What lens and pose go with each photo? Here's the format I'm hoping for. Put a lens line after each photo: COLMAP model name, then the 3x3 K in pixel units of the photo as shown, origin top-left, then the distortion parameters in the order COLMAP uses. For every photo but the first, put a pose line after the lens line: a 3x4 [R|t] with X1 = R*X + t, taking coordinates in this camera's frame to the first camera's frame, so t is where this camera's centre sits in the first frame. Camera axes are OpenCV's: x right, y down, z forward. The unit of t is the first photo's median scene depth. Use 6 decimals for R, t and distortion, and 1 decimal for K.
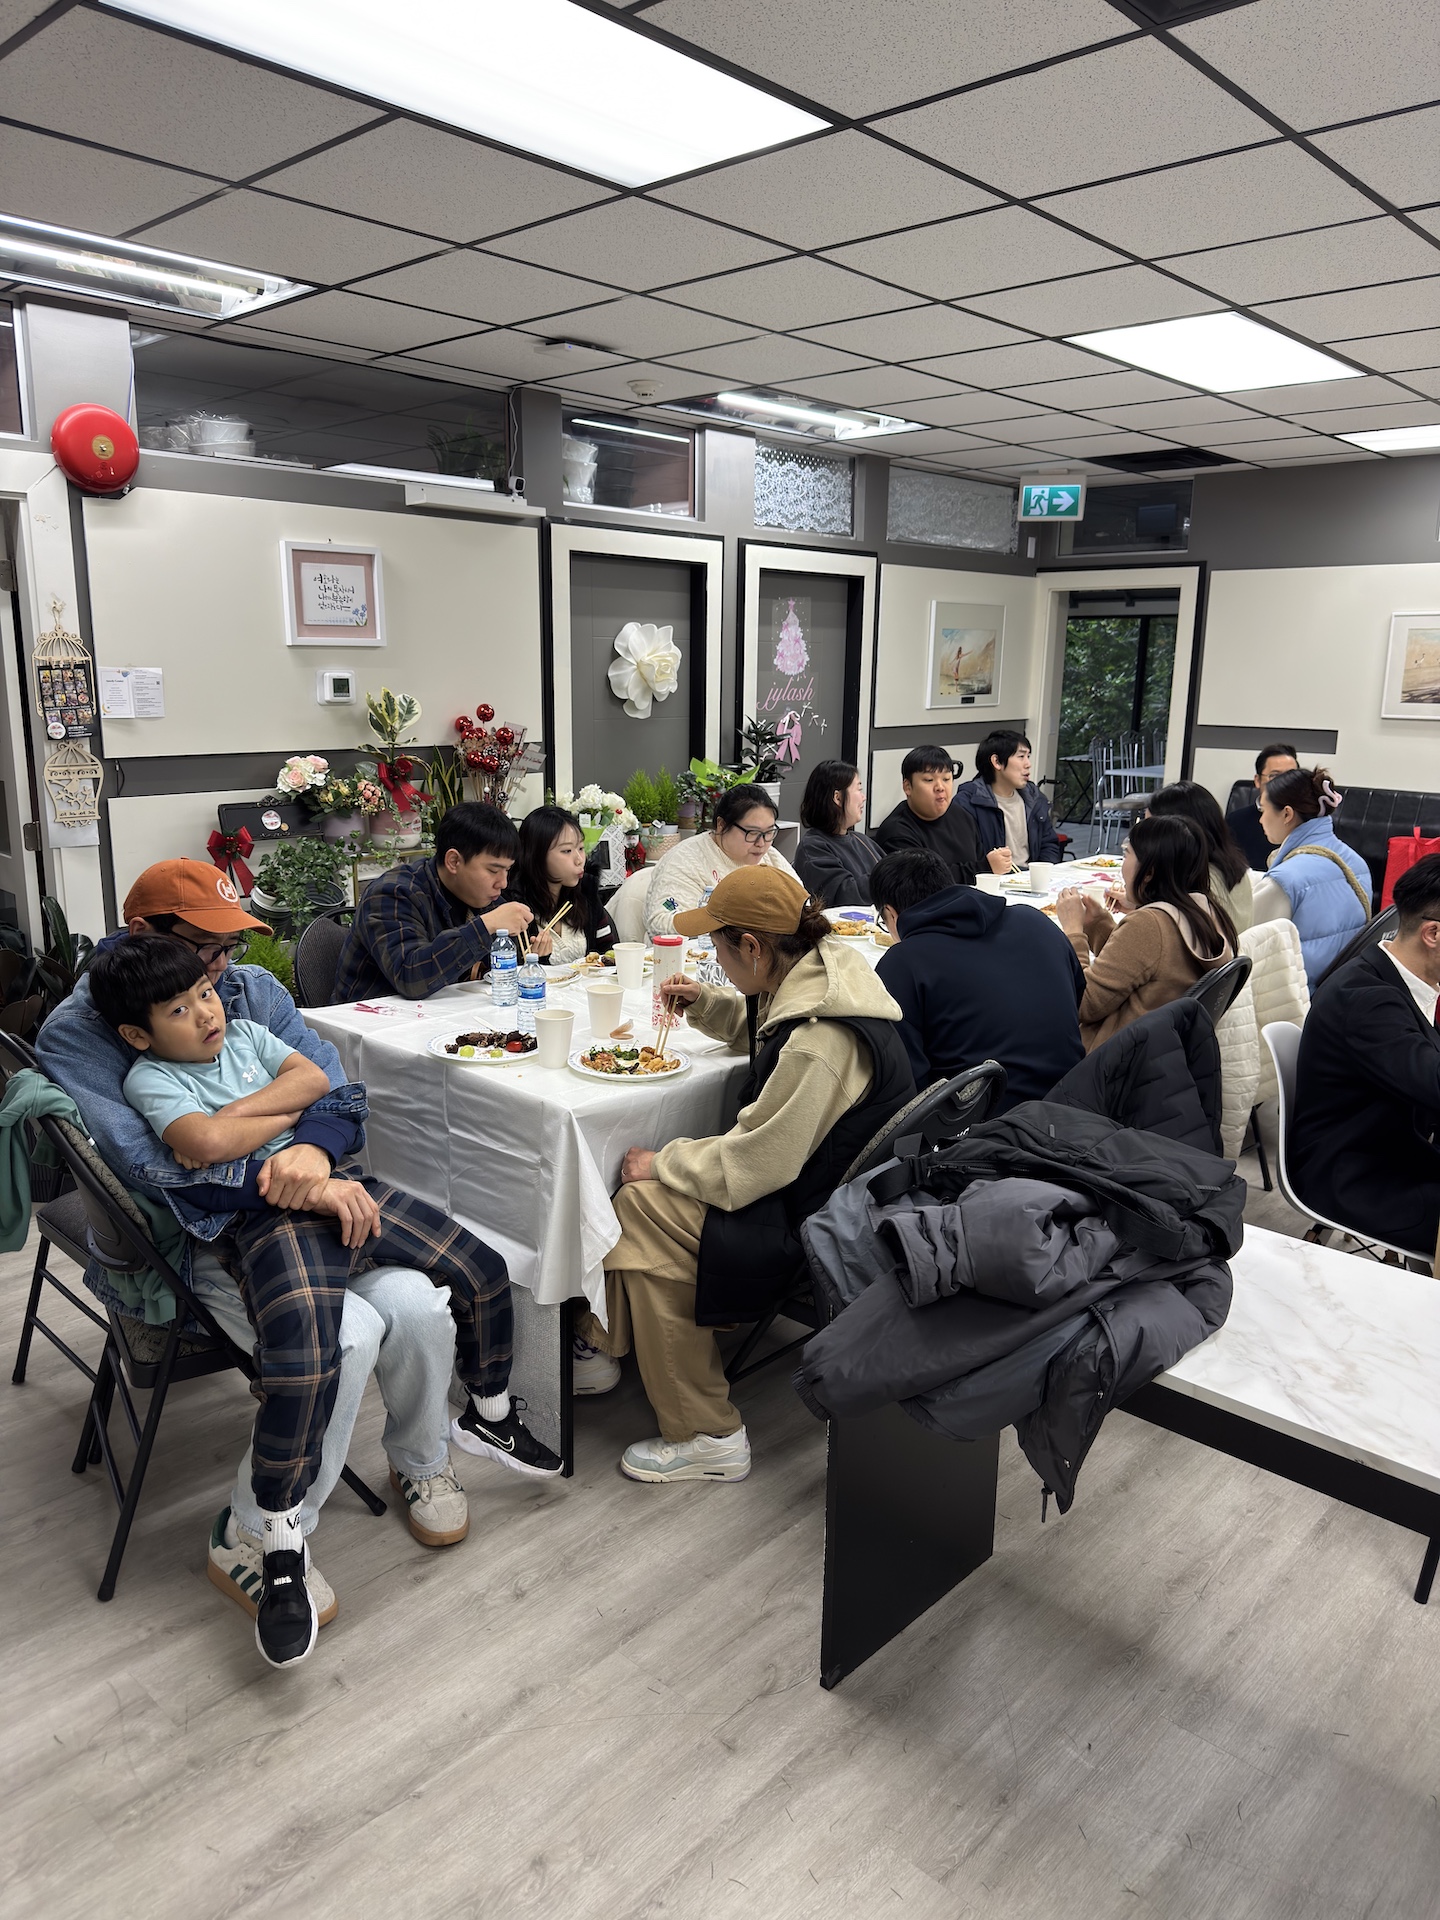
lens RADIAL K [[1369.7, 0, 692.5], [0, 1369.7, 992.3], [0, 0, 1]] dist [0.052456, -0.062725]
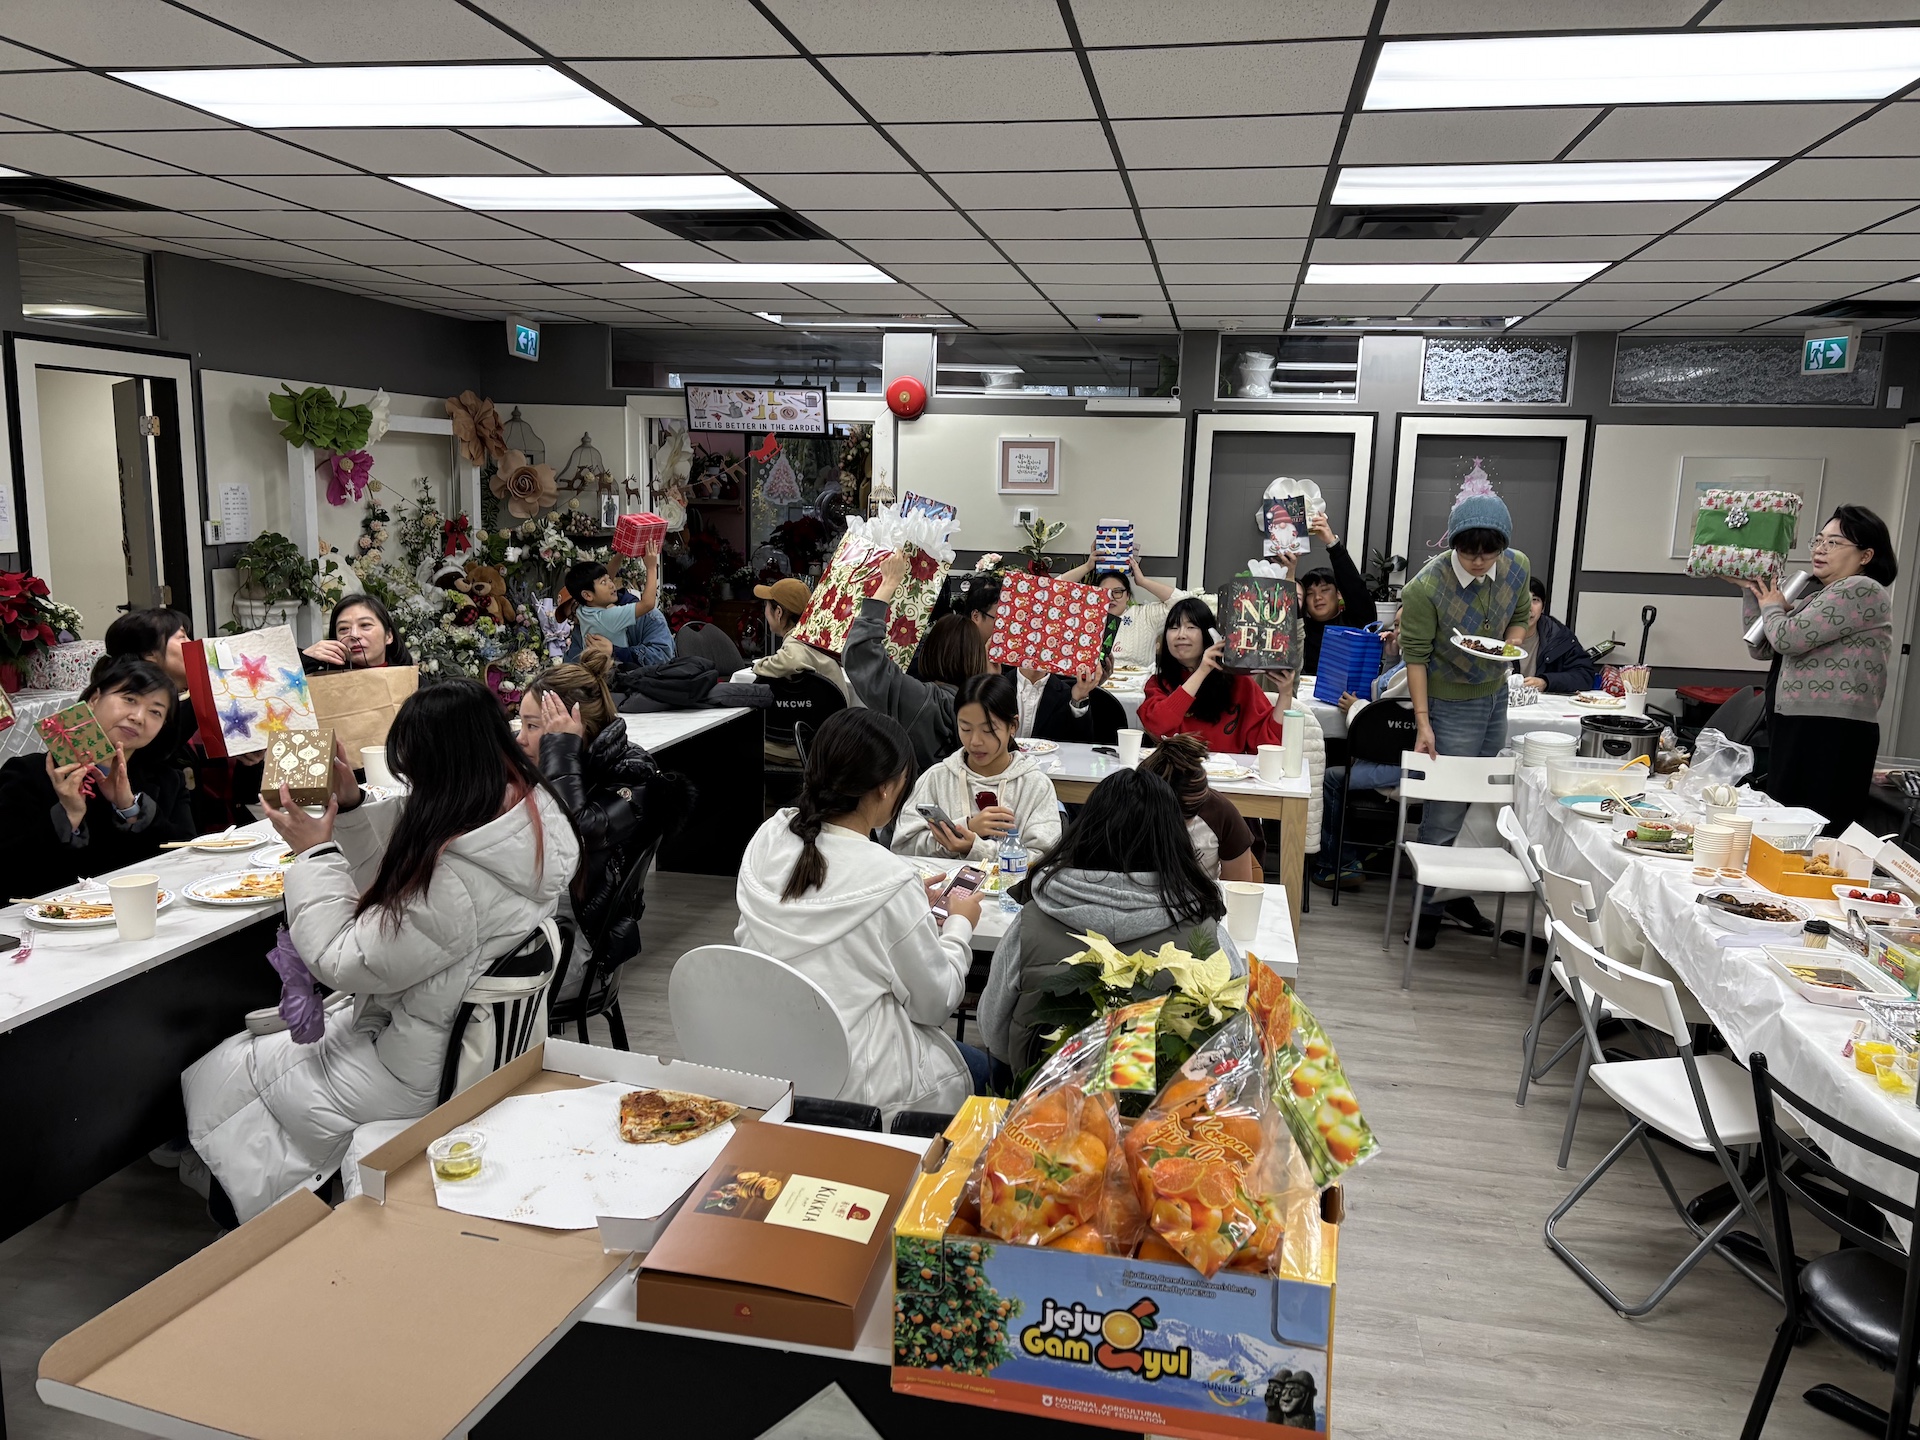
lens RADIAL K [[1463.7, 0, 961.0], [0, 1463.7, 729.3], [0, 0, 1]] dist [0.032827, -0.007439]
pose [[0.536601, 0.144861, -0.831309, 1.051003], [-0.216294, 0.975854, 0.030434, 0.001378], [0.815645, 0.163477, 0.554976, -0.037326]]
